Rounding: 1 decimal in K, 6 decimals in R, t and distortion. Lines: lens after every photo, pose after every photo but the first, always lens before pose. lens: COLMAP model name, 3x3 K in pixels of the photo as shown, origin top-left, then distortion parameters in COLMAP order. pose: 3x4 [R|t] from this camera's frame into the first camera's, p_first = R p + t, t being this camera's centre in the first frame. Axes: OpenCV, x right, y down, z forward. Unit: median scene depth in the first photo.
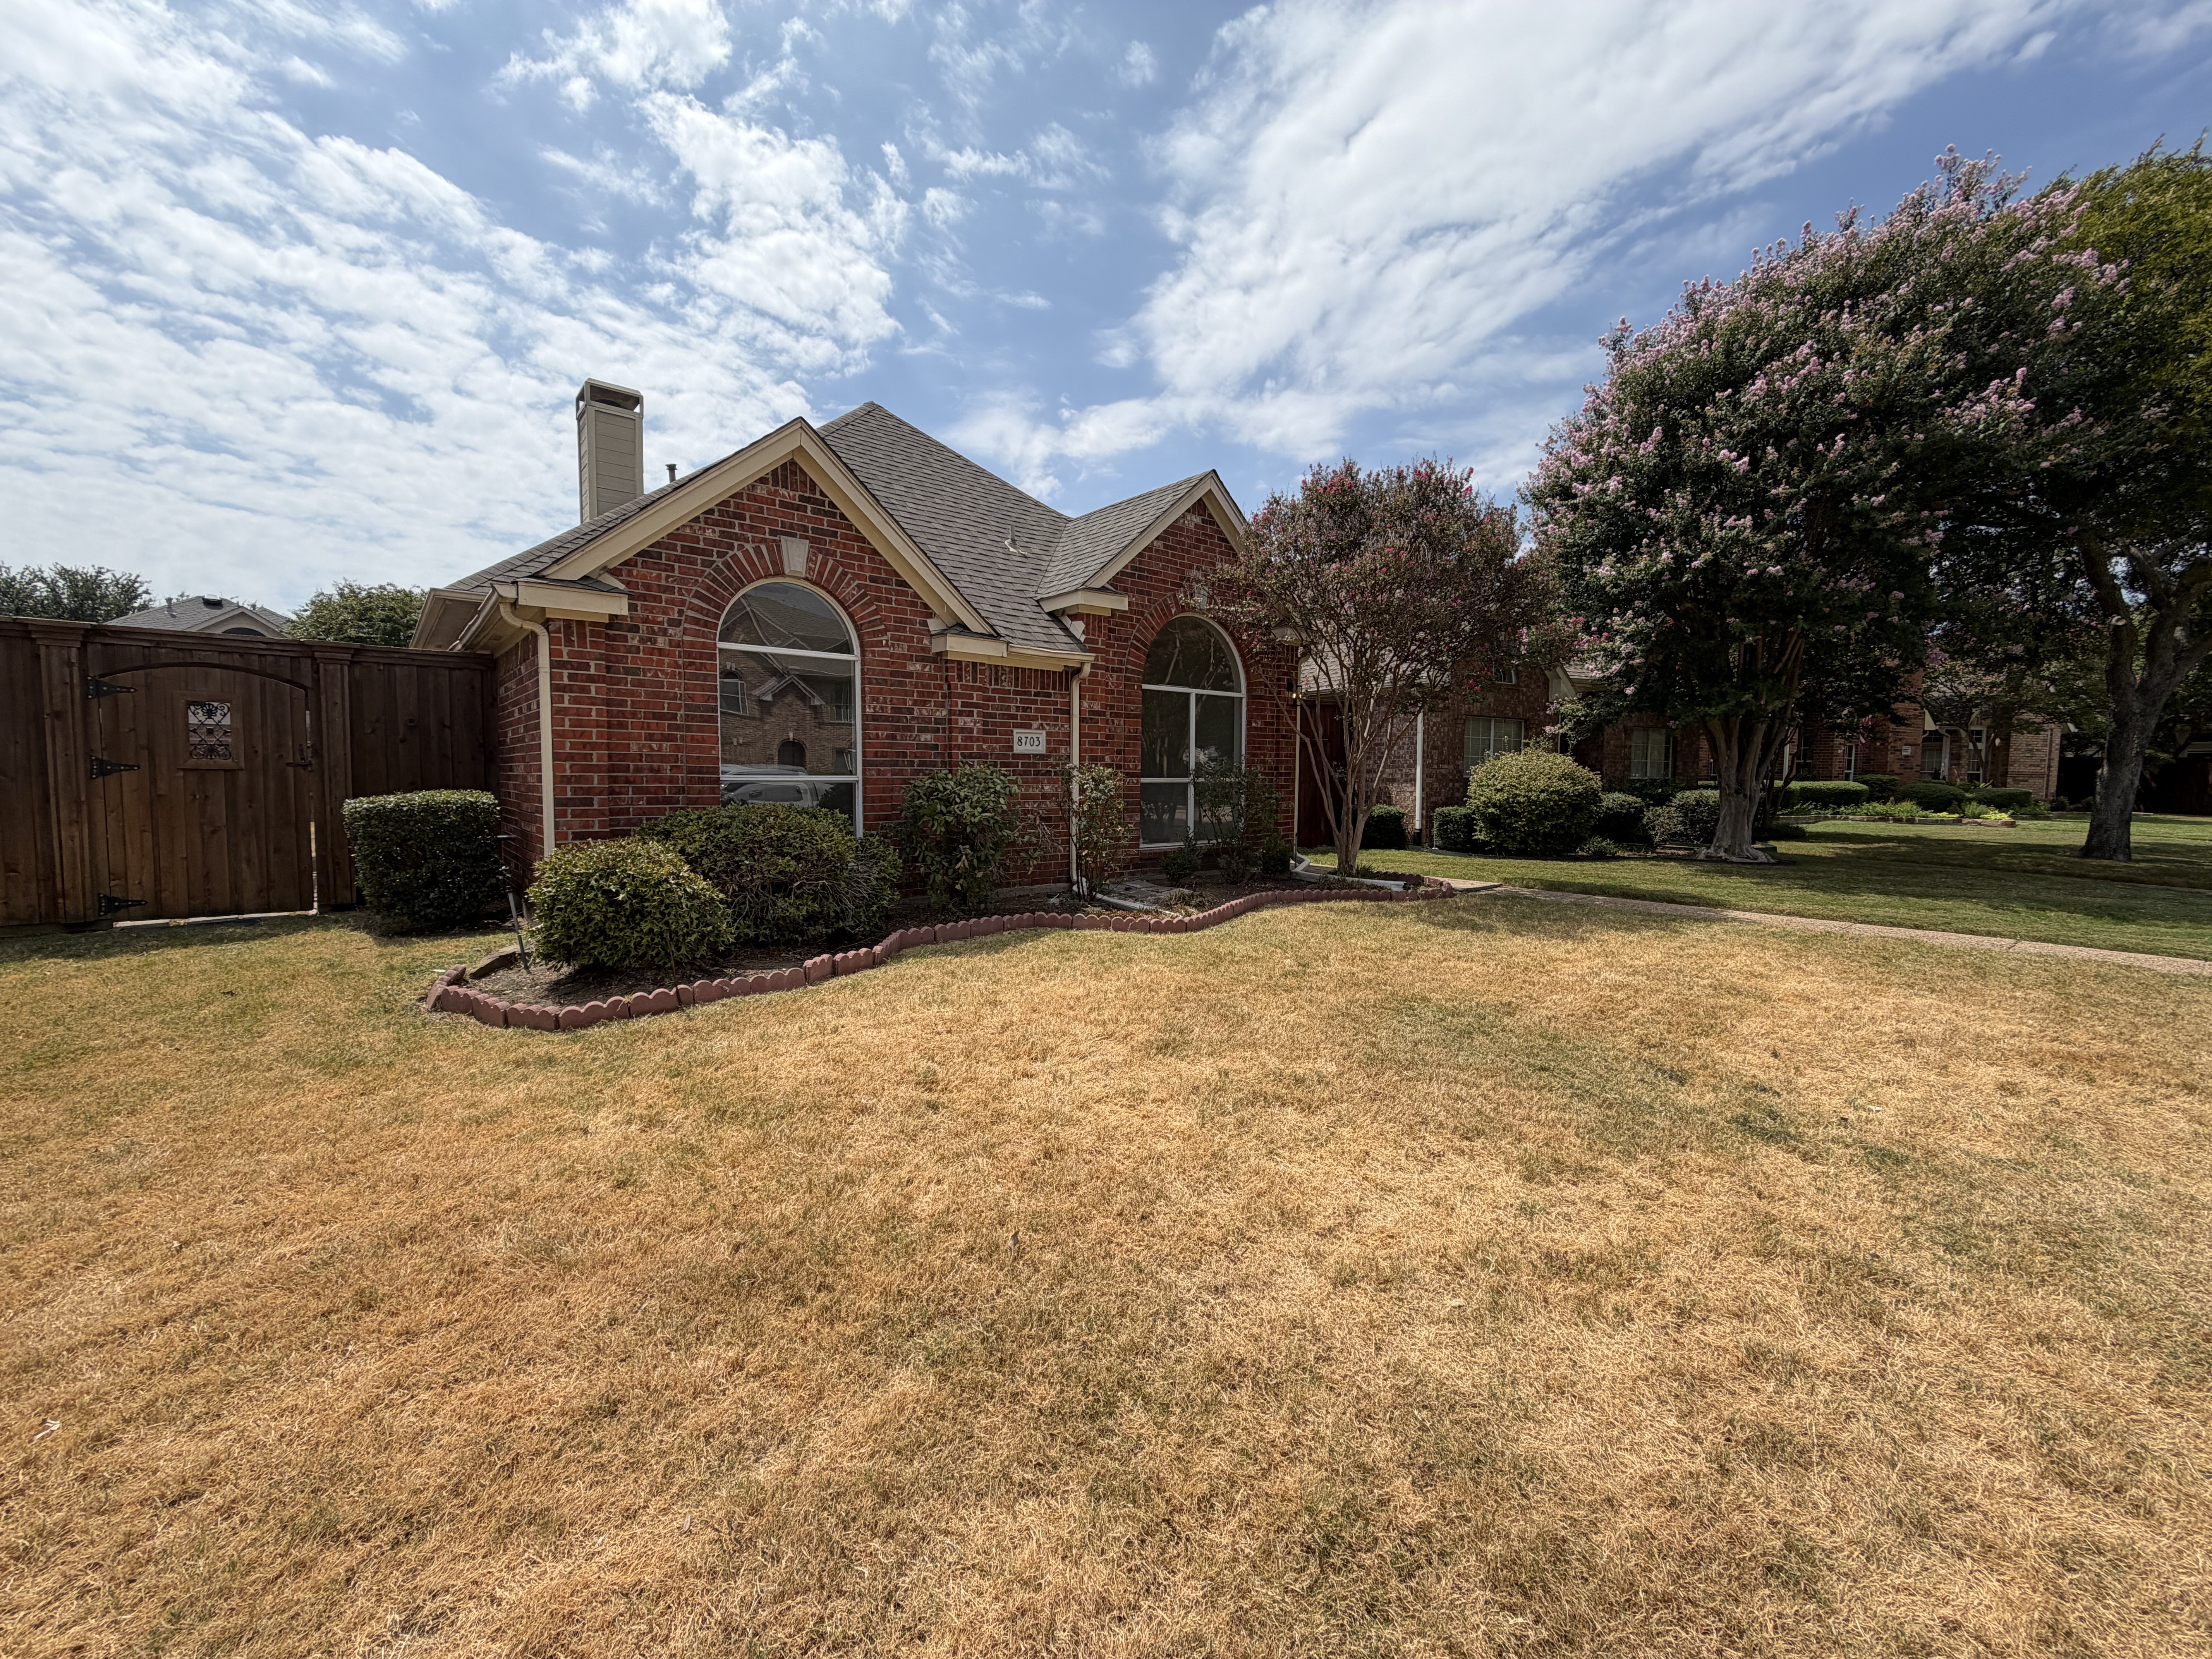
lens RADIAL K [[872.9, 0, 1106.0], [0, 872.9, 829.5], [0, 0, 1]] dist [-0.001197, -0.000118]
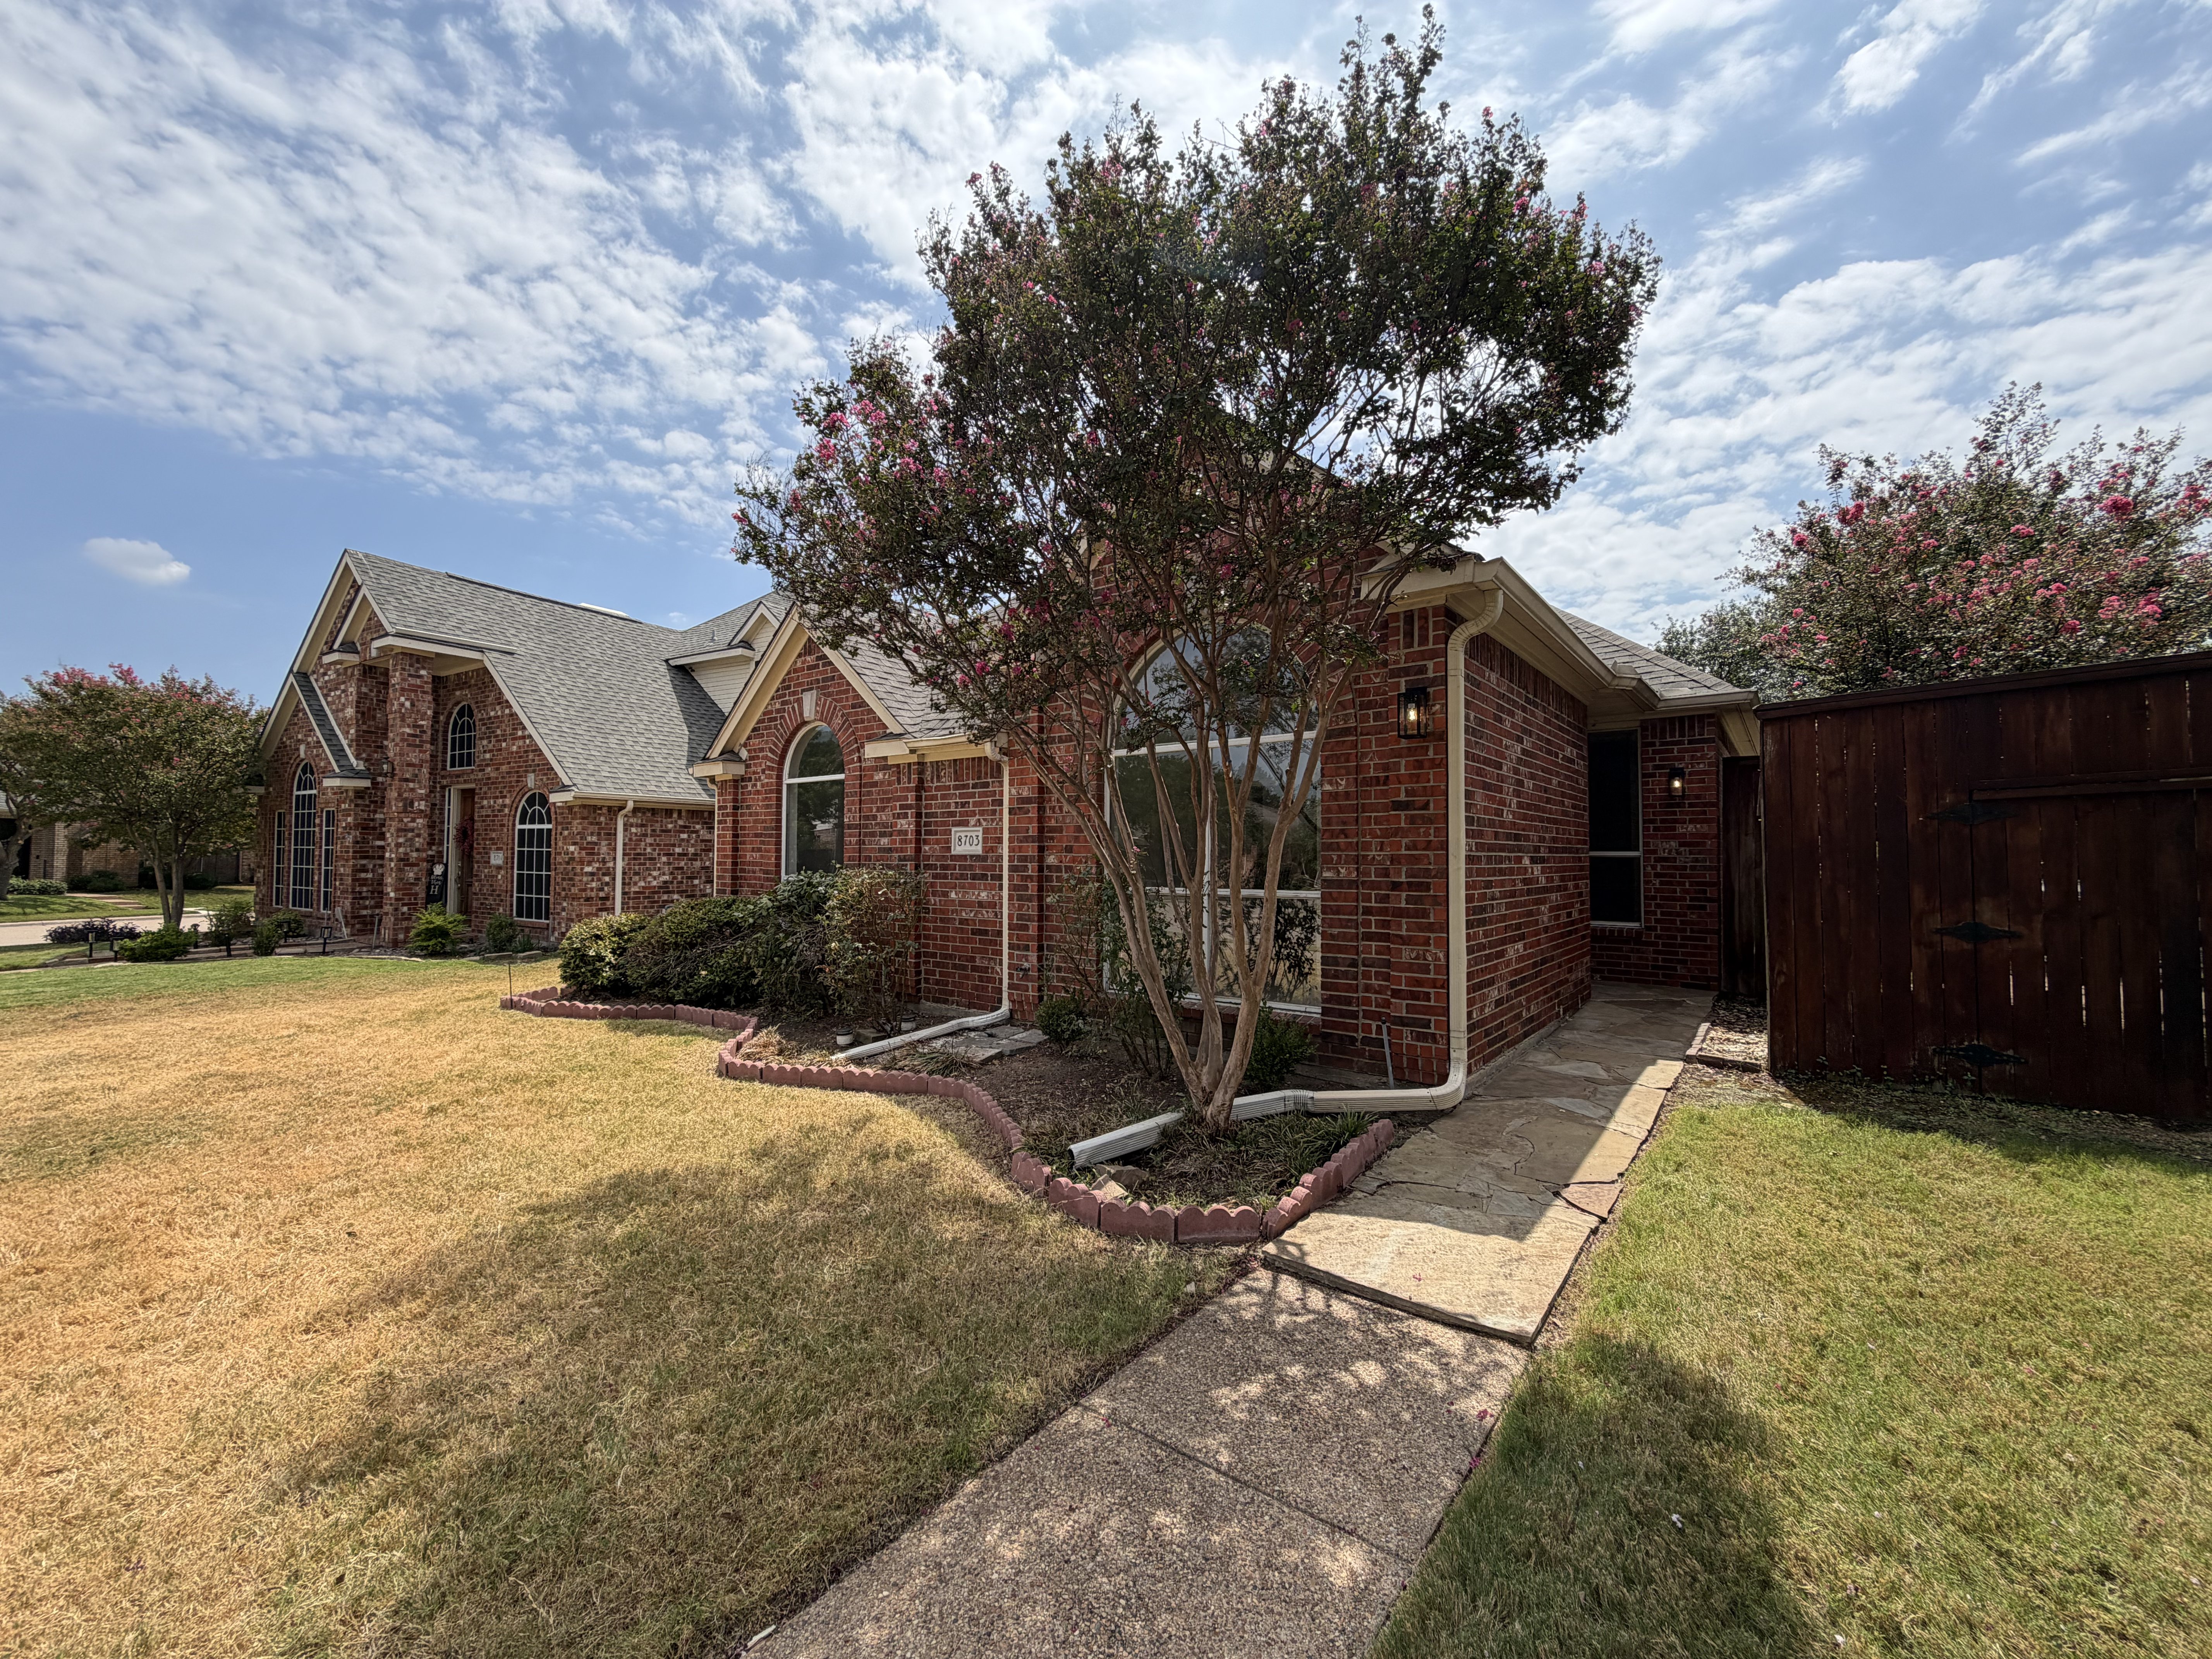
lens RADIAL K [[872.9, 0, 1106.0], [0, 872.9, 829.5], [0, 0, 1]] dist [-0.001197, -0.000118]
pose [[0.202904, -0.038651, -0.978436, 0.797914], [-0.066359, 0.996381, -0.053121, -0.074886], [0.976948, 0.075707, 0.199604, 0.962268]]
